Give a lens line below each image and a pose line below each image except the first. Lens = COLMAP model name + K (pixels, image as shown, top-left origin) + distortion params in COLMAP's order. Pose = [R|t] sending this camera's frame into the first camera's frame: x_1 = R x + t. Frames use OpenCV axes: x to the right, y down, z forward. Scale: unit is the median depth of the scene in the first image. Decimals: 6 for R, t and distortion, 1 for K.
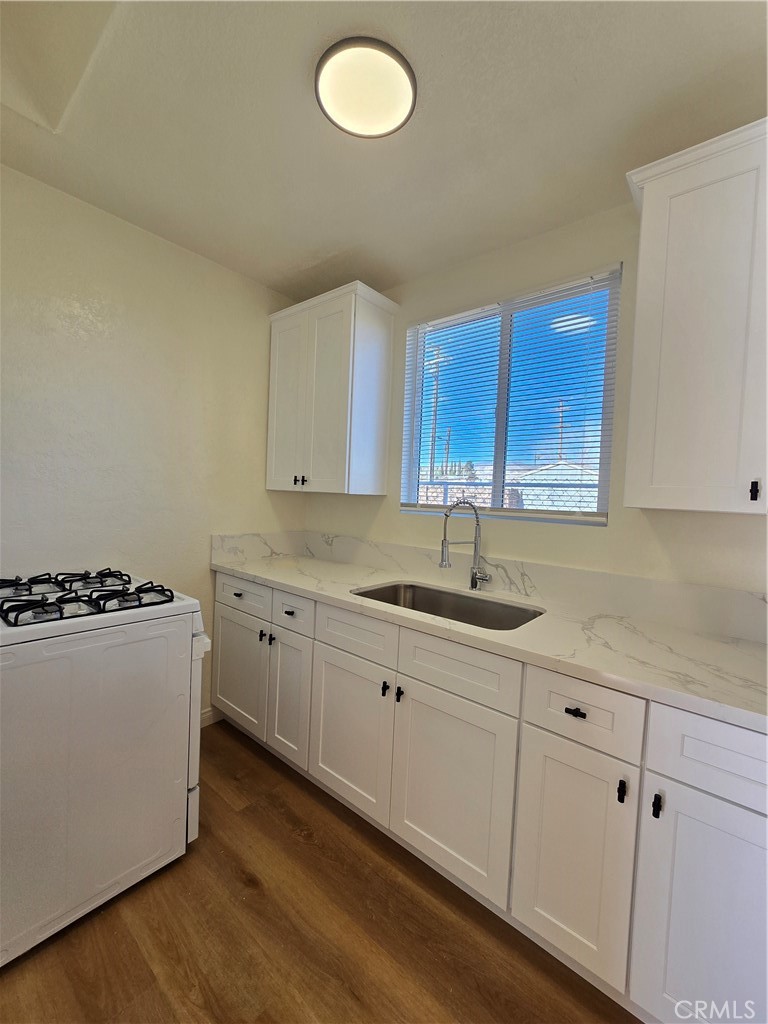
lens RADIAL K [[416.7, 0, 384.0], [0, 416.7, 512.0], [0, 0, 1]] dist [-0.000427, -0.000809]
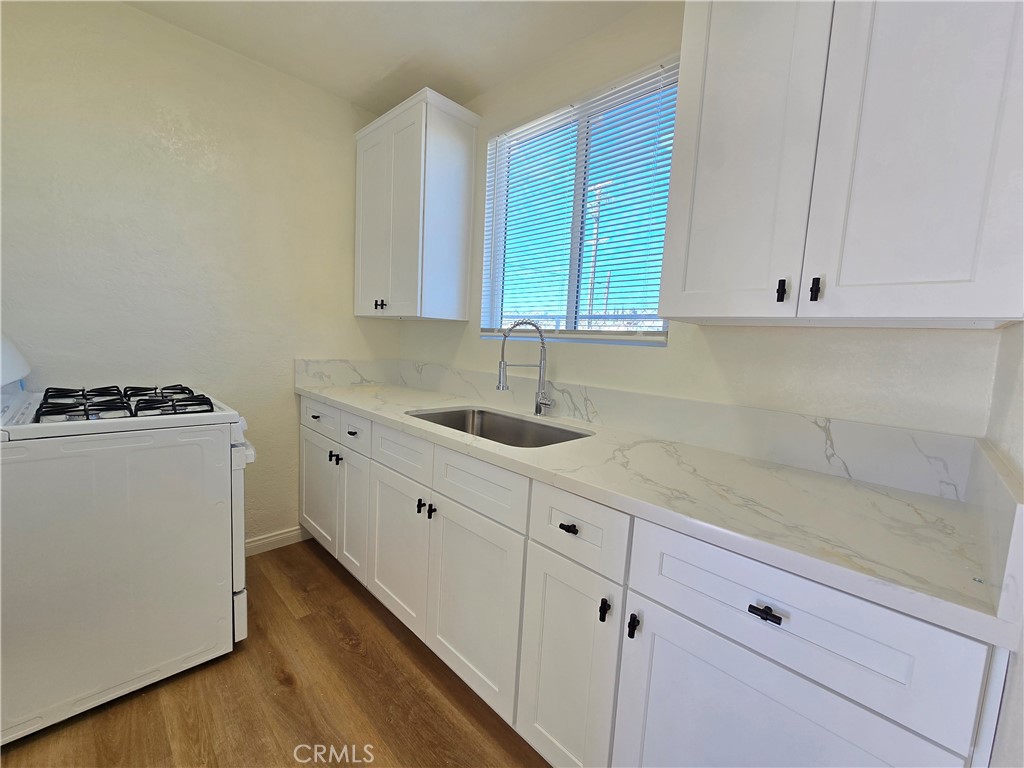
lens RADIAL K [[418.2, 0, 509.5], [0, 418.2, 384.5], [0, 0, 1]] dist [-0.003237, -0.000546]
pose [[0.996526, 0.019705, -0.080918, 0.241739], [-0.014713, 0.997978, 0.061835, 0.060860], [0.081973, -0.060429, 0.994801, 0.042050]]
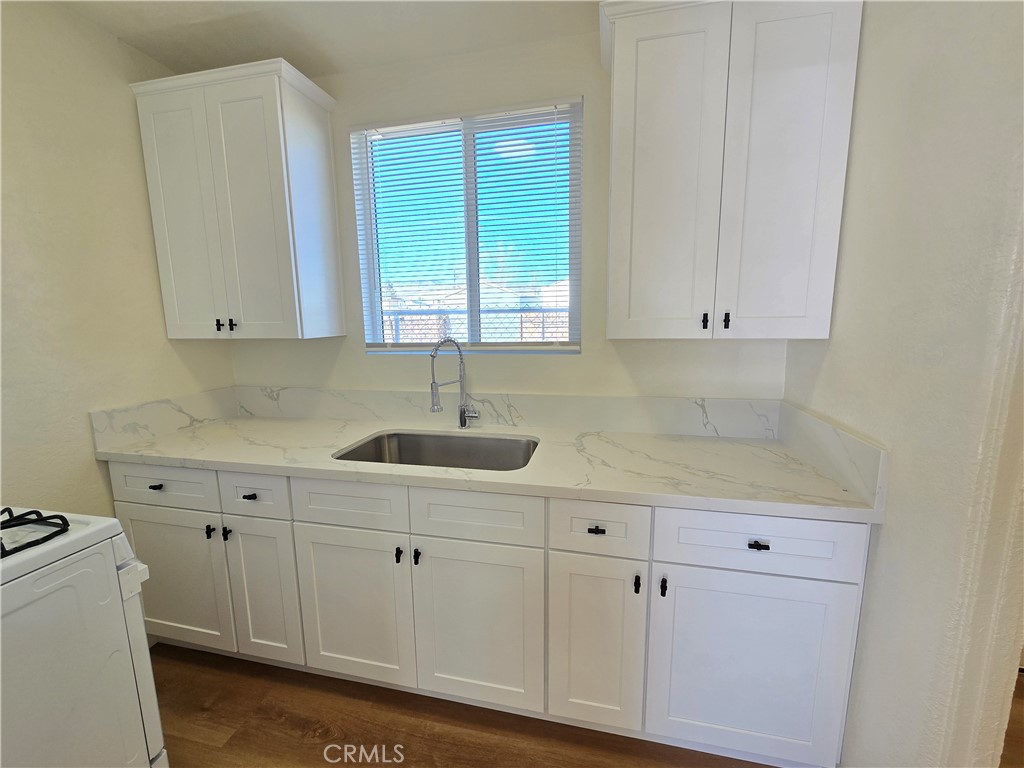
lens RADIAL K [[418.2, 0, 509.5], [0, 418.2, 384.5], [0, 0, 1]] dist [-0.003237, -0.000546]
pose [[0.888726, -0.126366, 0.440679, -0.116891], [0.071585, 0.987721, 0.138864, -0.047667], [-0.452815, -0.091866, 0.886859, 0.091067]]
